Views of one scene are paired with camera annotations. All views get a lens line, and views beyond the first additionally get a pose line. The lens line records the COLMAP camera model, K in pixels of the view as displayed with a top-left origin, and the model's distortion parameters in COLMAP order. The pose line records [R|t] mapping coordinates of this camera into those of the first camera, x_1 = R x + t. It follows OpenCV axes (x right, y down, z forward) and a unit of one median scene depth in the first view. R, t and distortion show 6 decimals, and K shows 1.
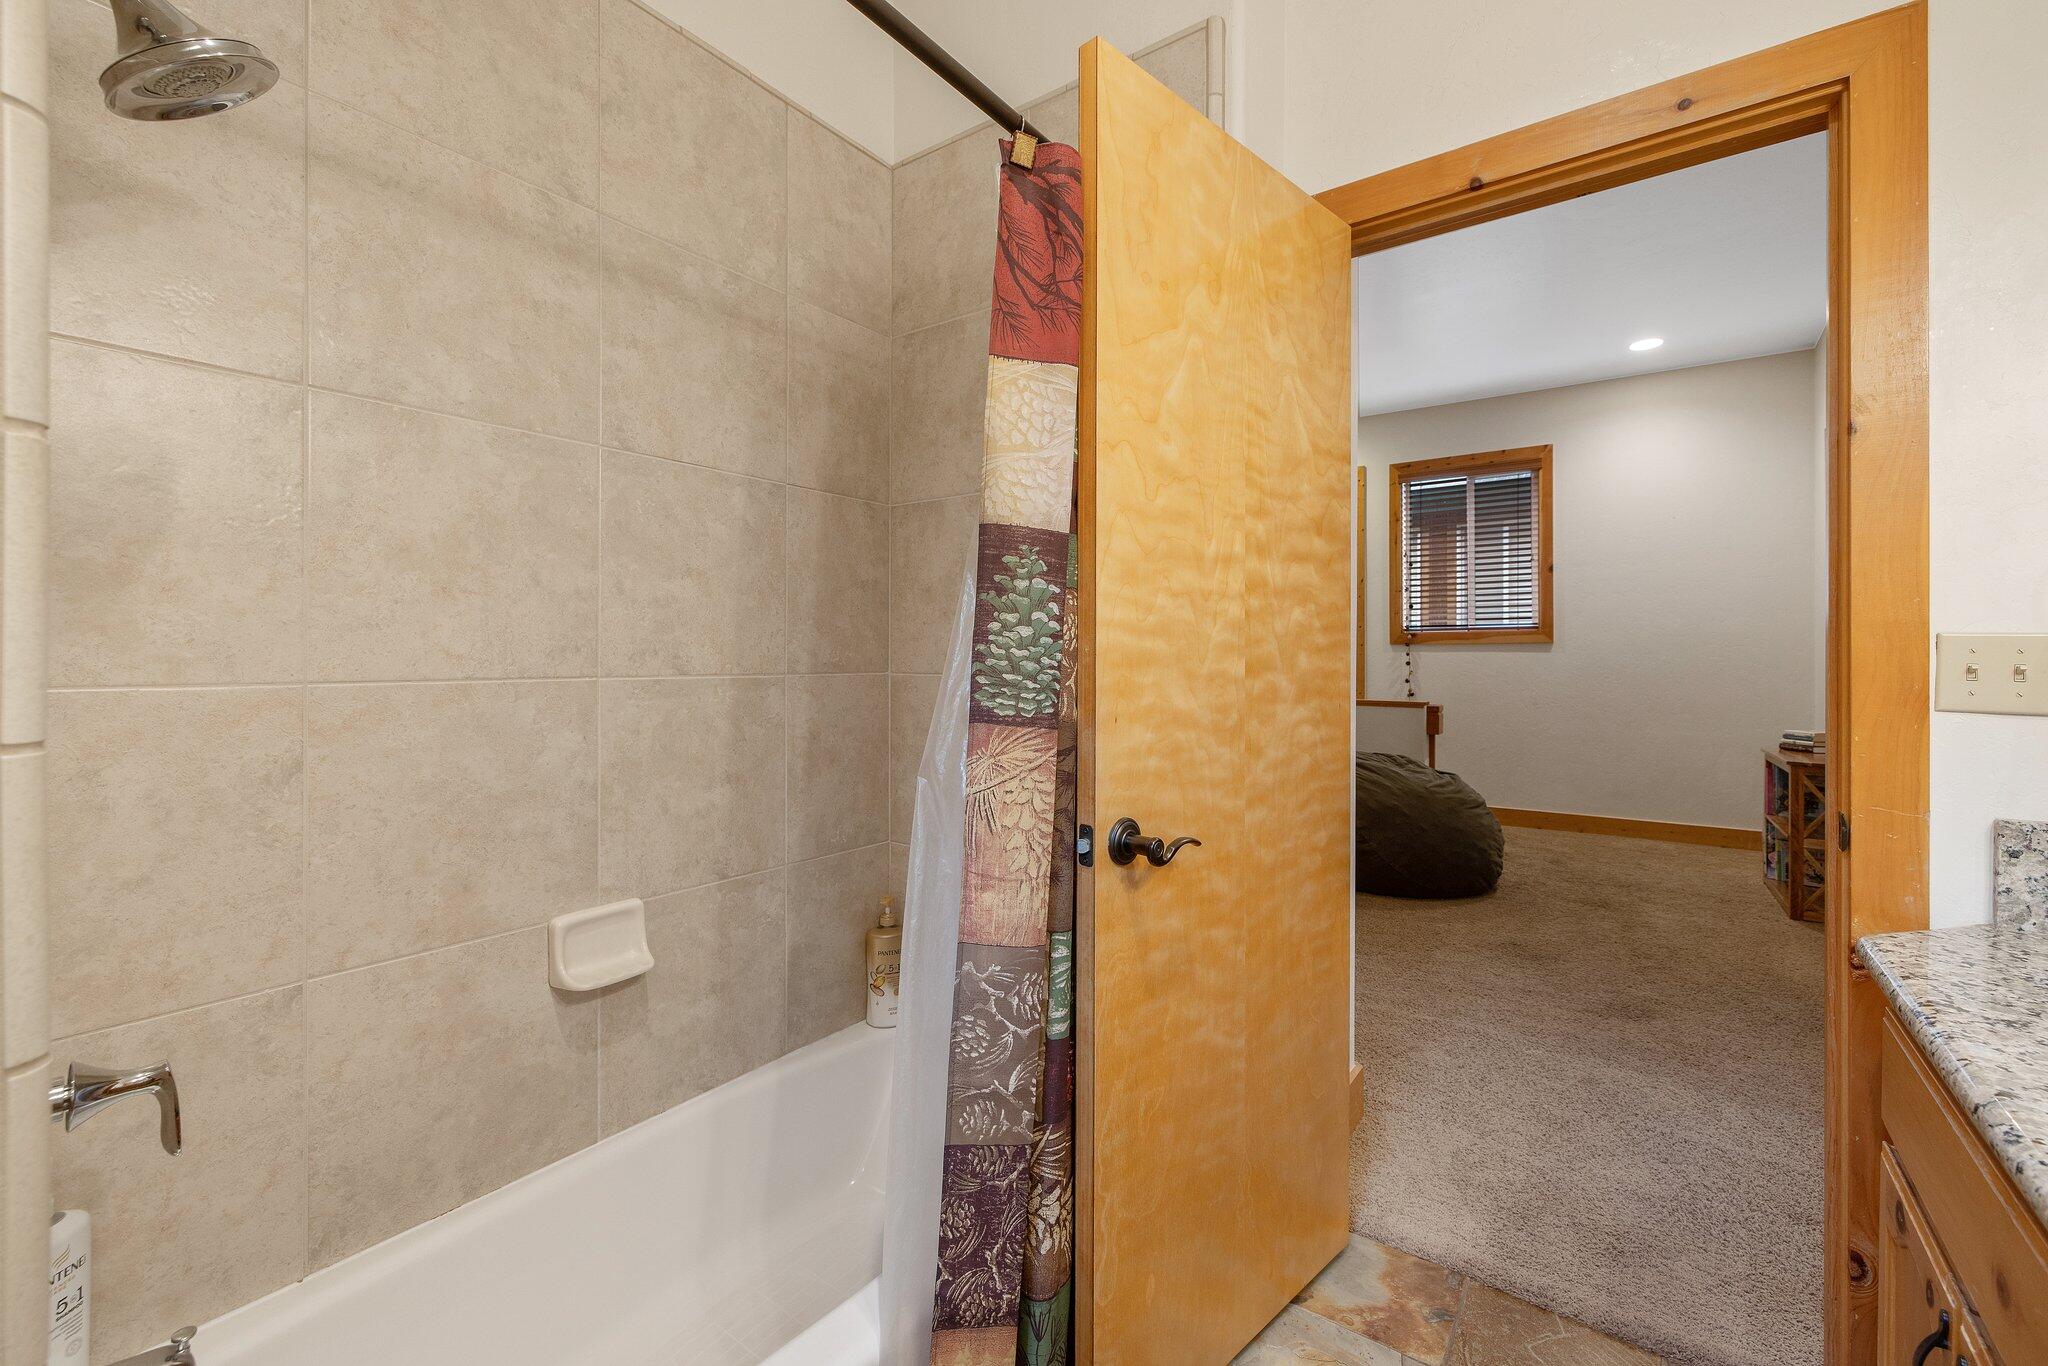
lens RADIAL K [[856.5, 0, 1023.5], [0, 856.5, 664.4], [0, 0, 1]] dist [-0.000020, -0.000281]
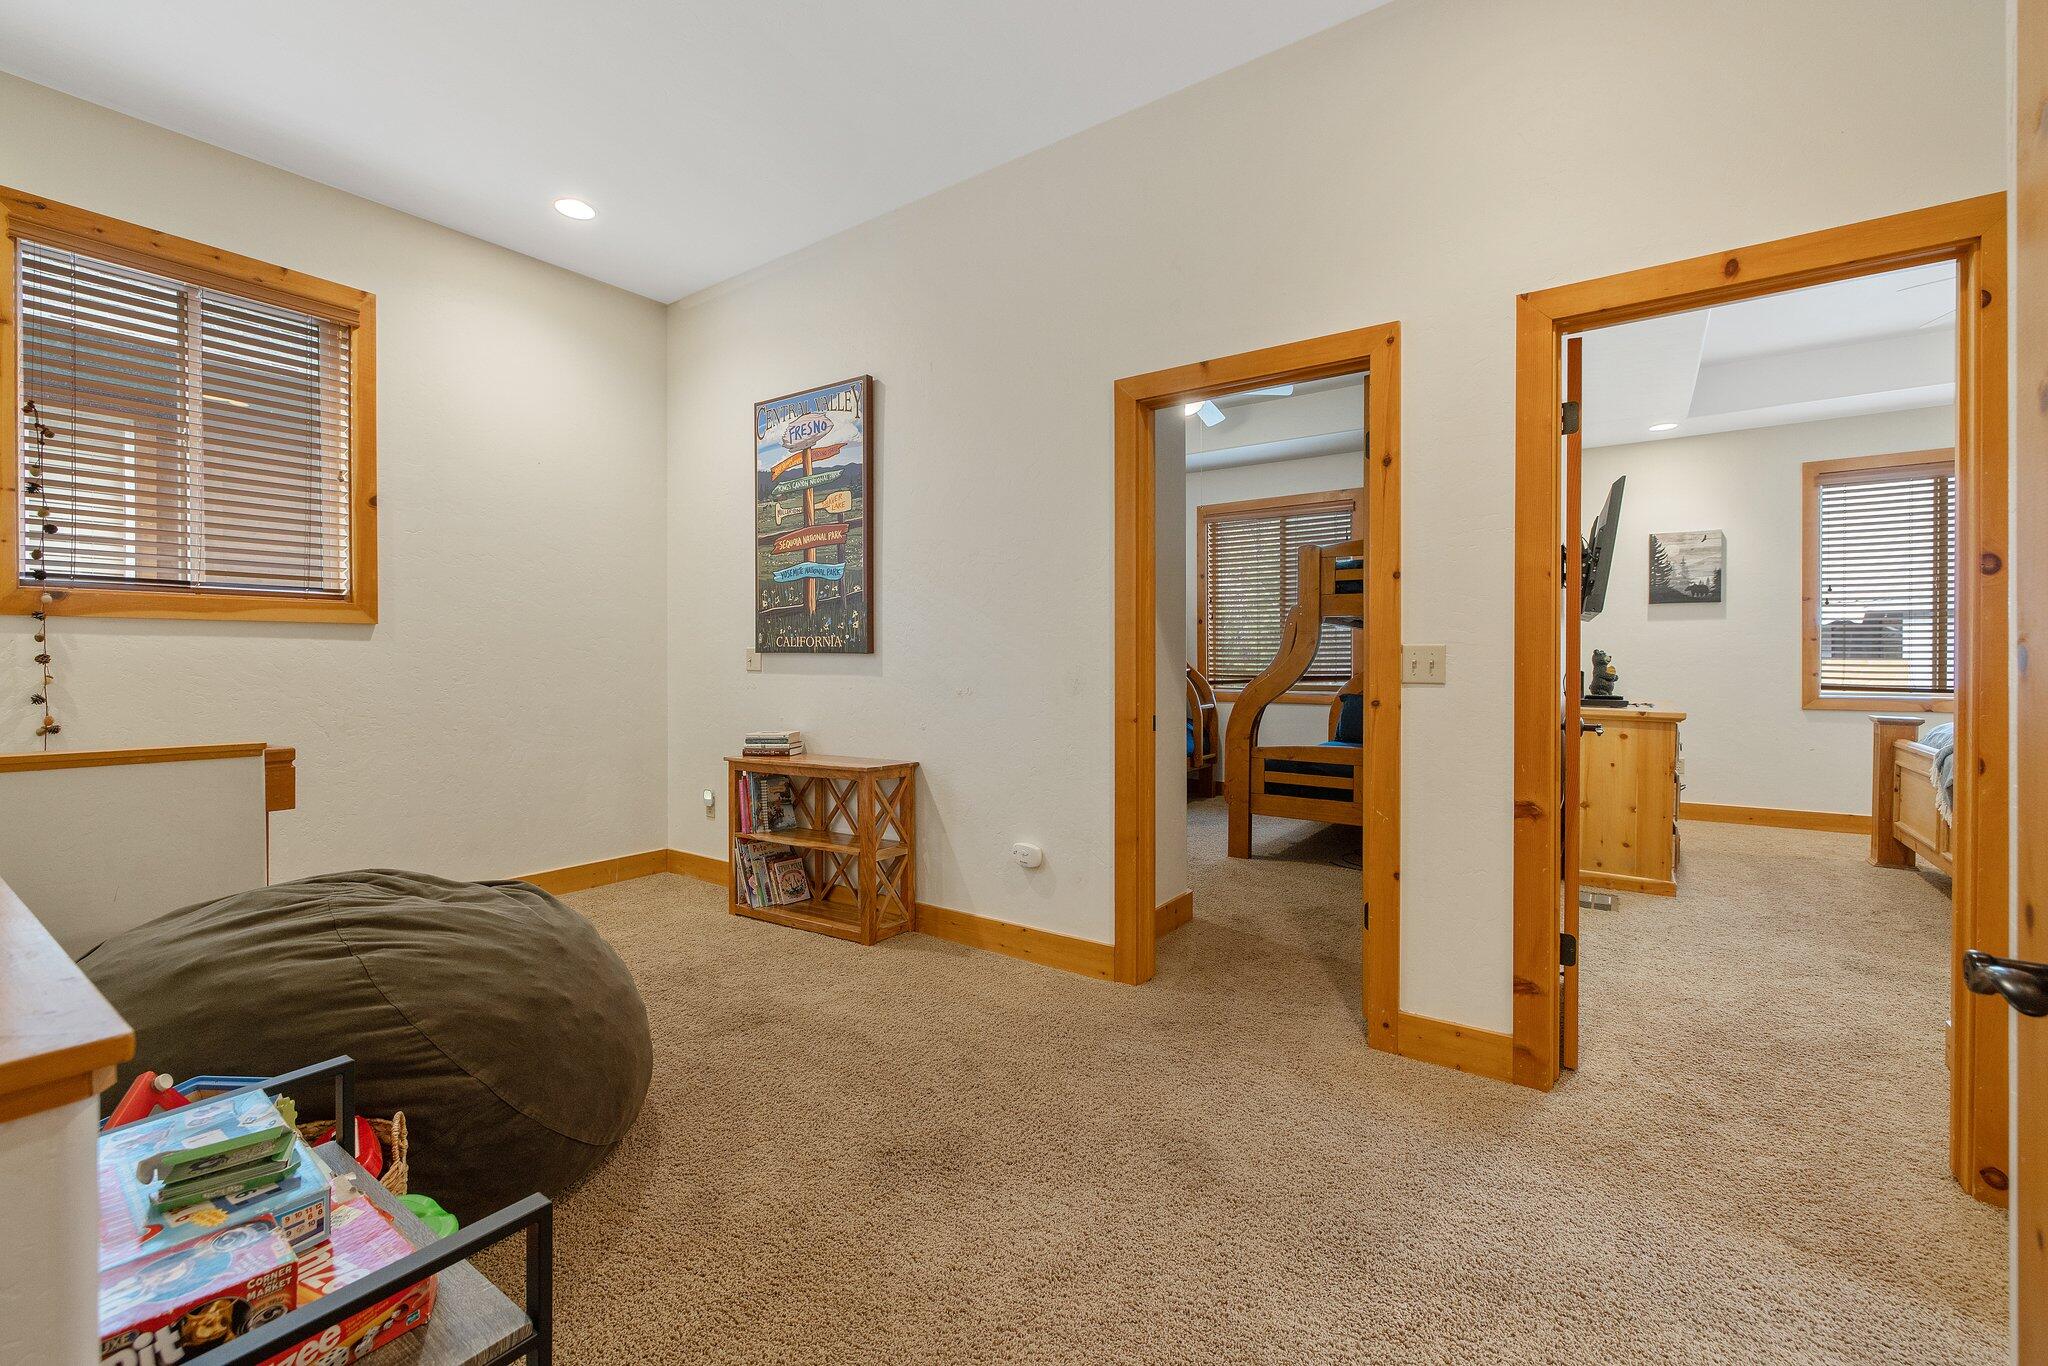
lens RADIAL K [[856.5, 0, 1023.5], [0, 856.5, 664.4], [0, 0, 1]] dist [-0.000020, -0.000281]
pose [[-0.010802, -0.007761, 0.999912, 0.007371], [0.003362, 0.999964, 0.007798, -0.000046], [-0.999936, 0.003446, -0.010775, 0.548940]]
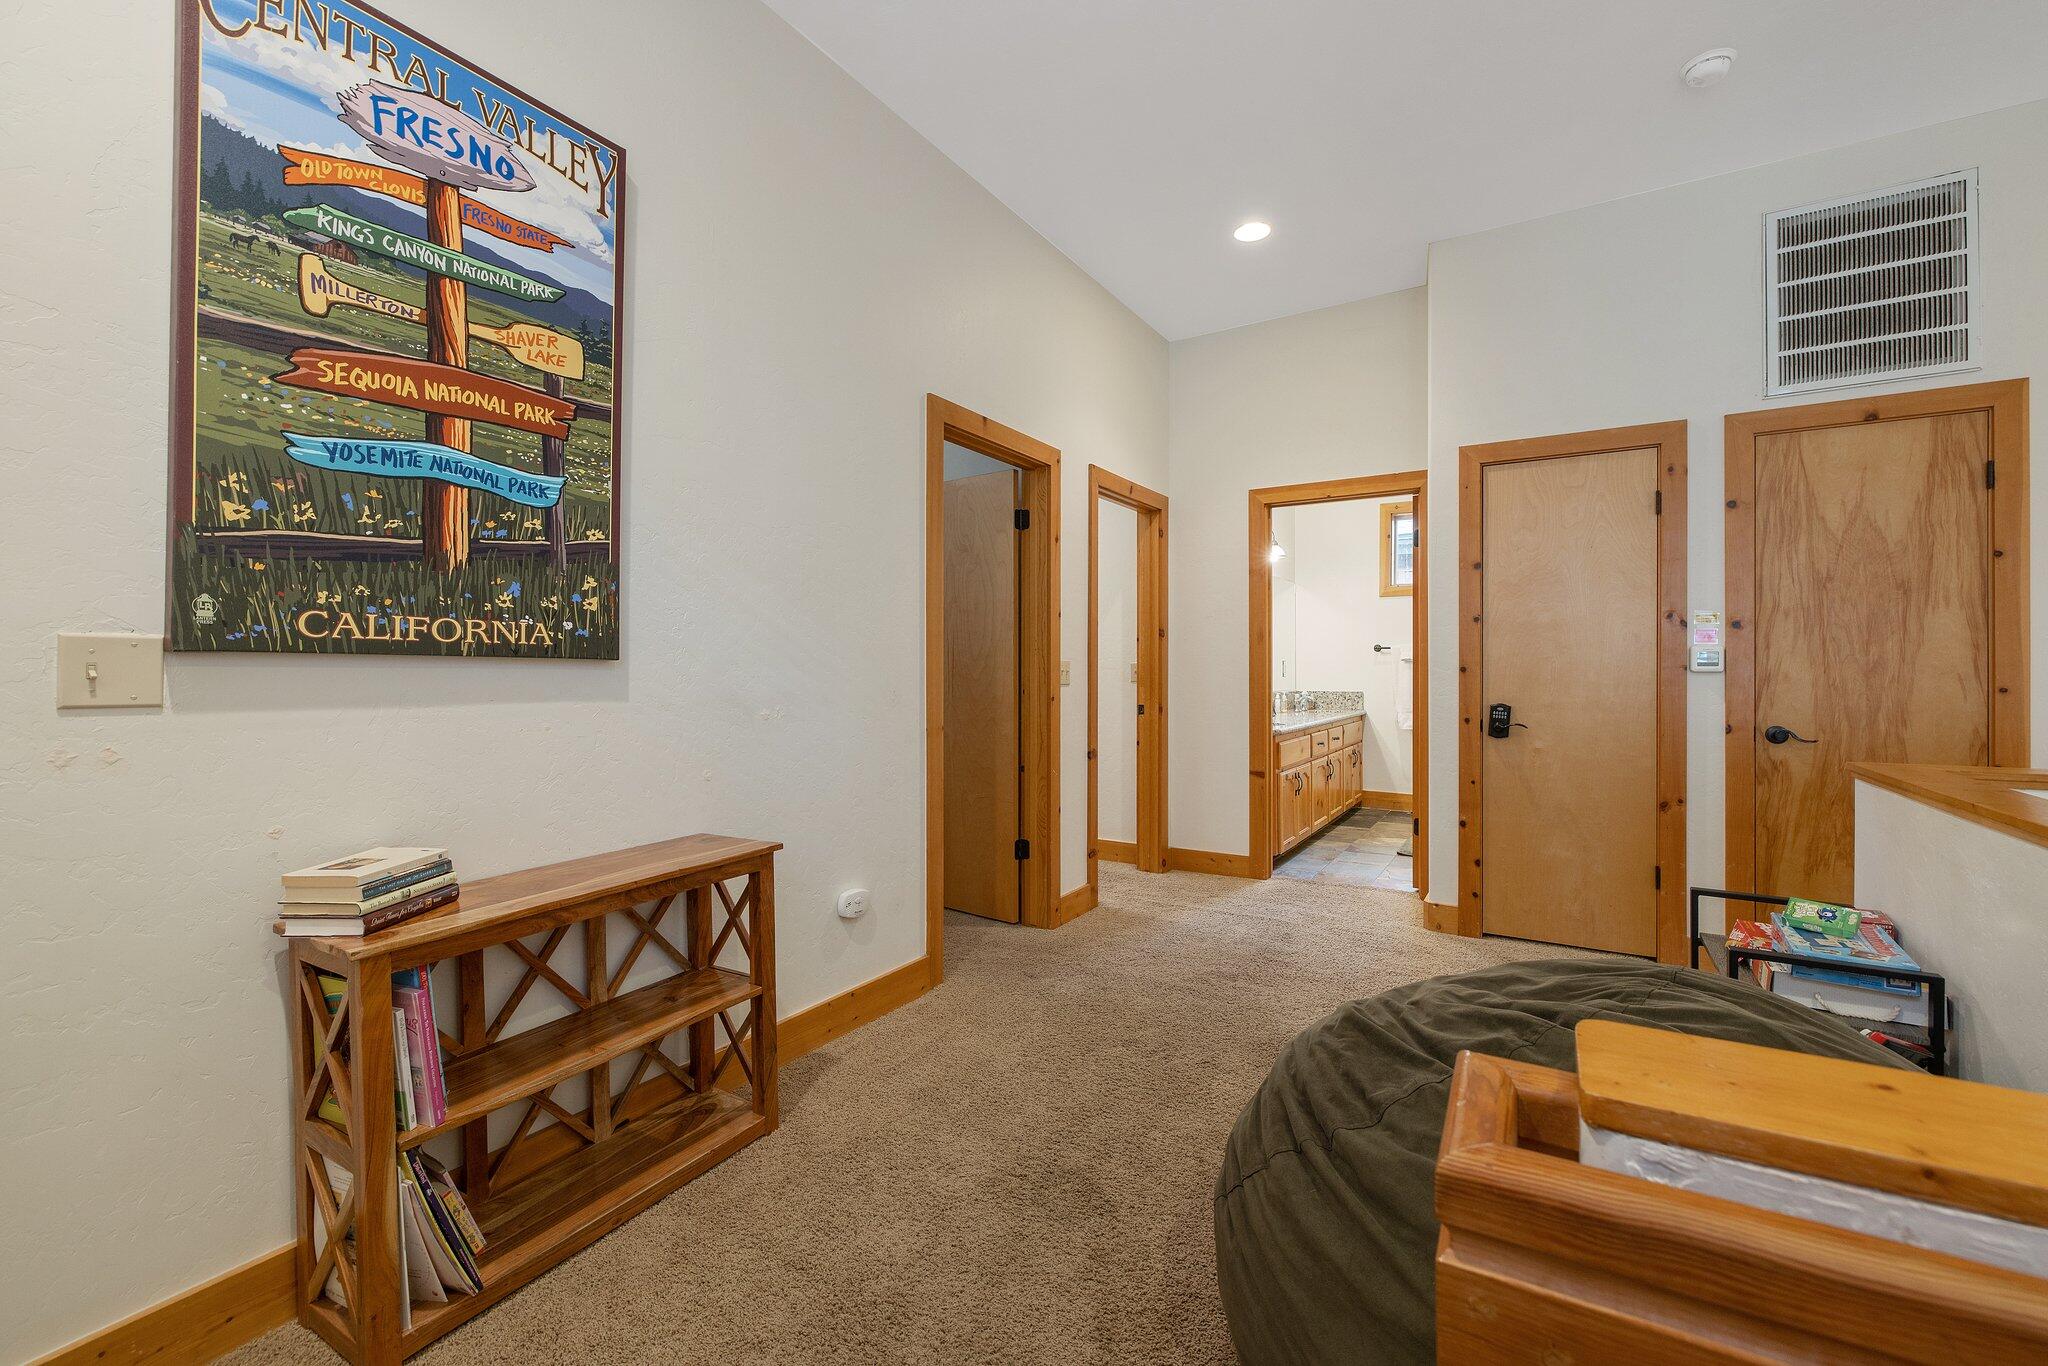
lens RADIAL K [[856.5, 0, 1023.5], [0, 856.5, 664.4], [0, 0, 1]] dist [-0.000020, -0.000281]
pose [[-0.997655, -0.003584, -0.068350, 0.502154], [-0.003626, 0.999993, 0.000478, -0.002380], [0.068348, 0.000725, -0.997661, 1.010674]]
